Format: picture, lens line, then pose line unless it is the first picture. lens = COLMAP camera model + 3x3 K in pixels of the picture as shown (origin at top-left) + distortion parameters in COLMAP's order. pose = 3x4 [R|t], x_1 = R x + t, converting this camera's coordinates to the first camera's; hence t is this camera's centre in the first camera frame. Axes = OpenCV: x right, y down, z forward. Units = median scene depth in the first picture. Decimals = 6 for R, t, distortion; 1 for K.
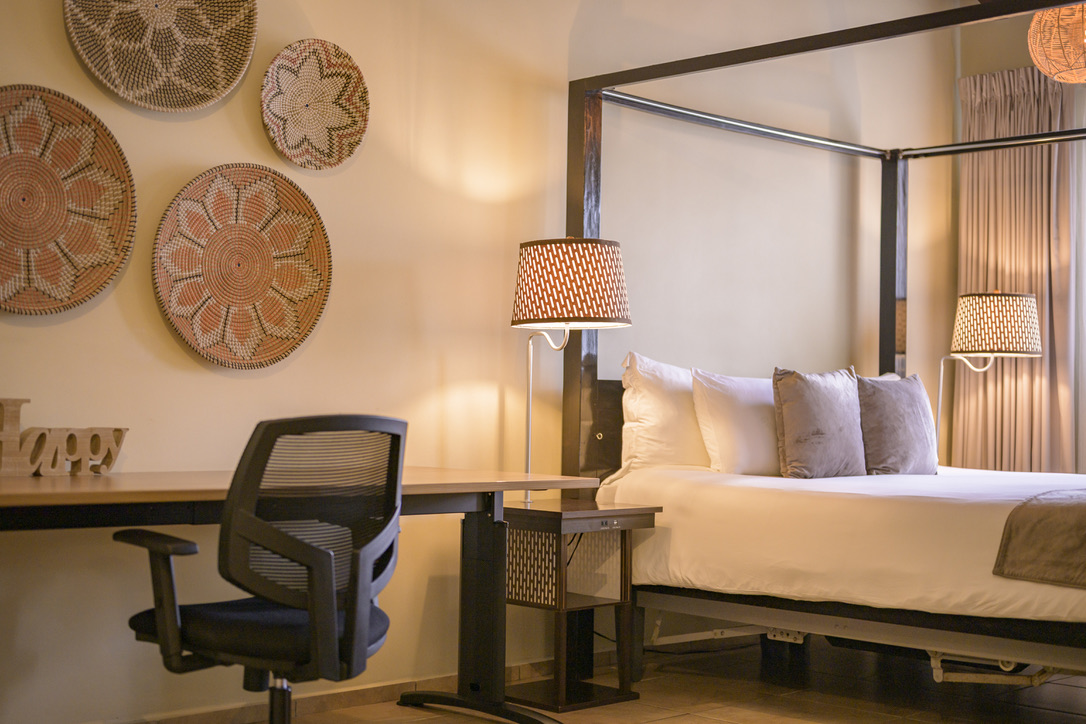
lens RADIAL K [[1612.6, 0, 543.1], [0, 1612.6, 364.2], [0, 0, 1]] dist [0.144442, 0.000000]
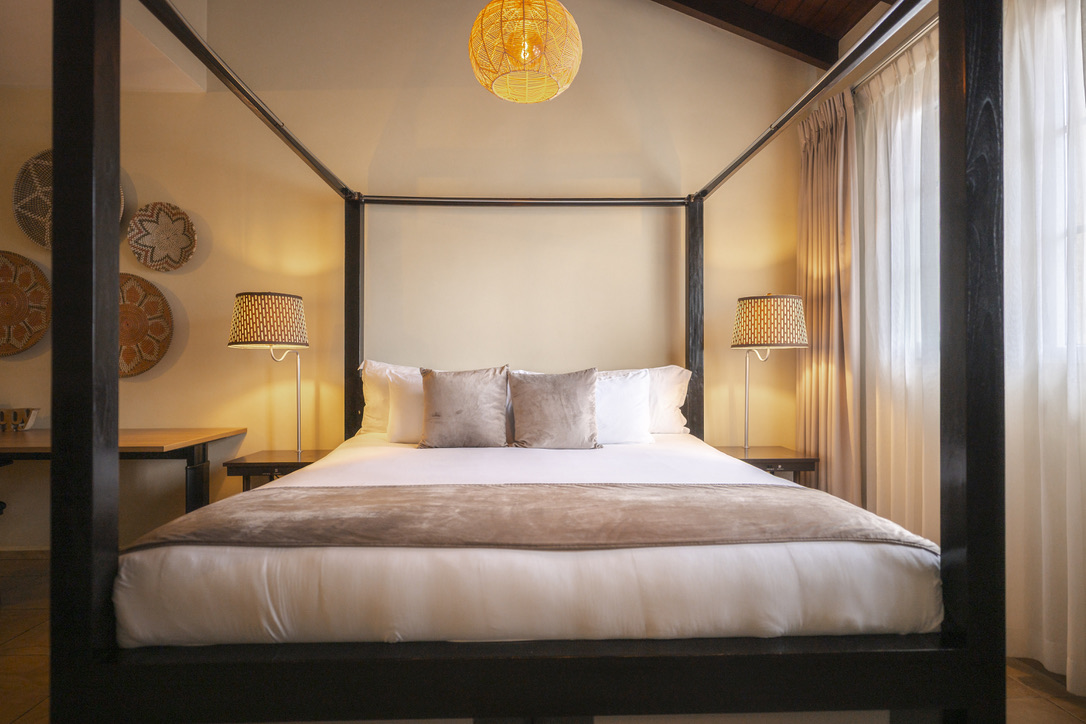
lens RADIAL K [[560.4, 0, 541.5], [0, 560.4, 367.8], [0, 0, 1]] dist [0.002499, 0.000333]
pose [[0.726027, -0.027775, -0.687105, 0.625272], [0.030137, 0.999509, -0.008559, 0.011637], [0.687006, -0.014493, 0.726508, 0.826310]]
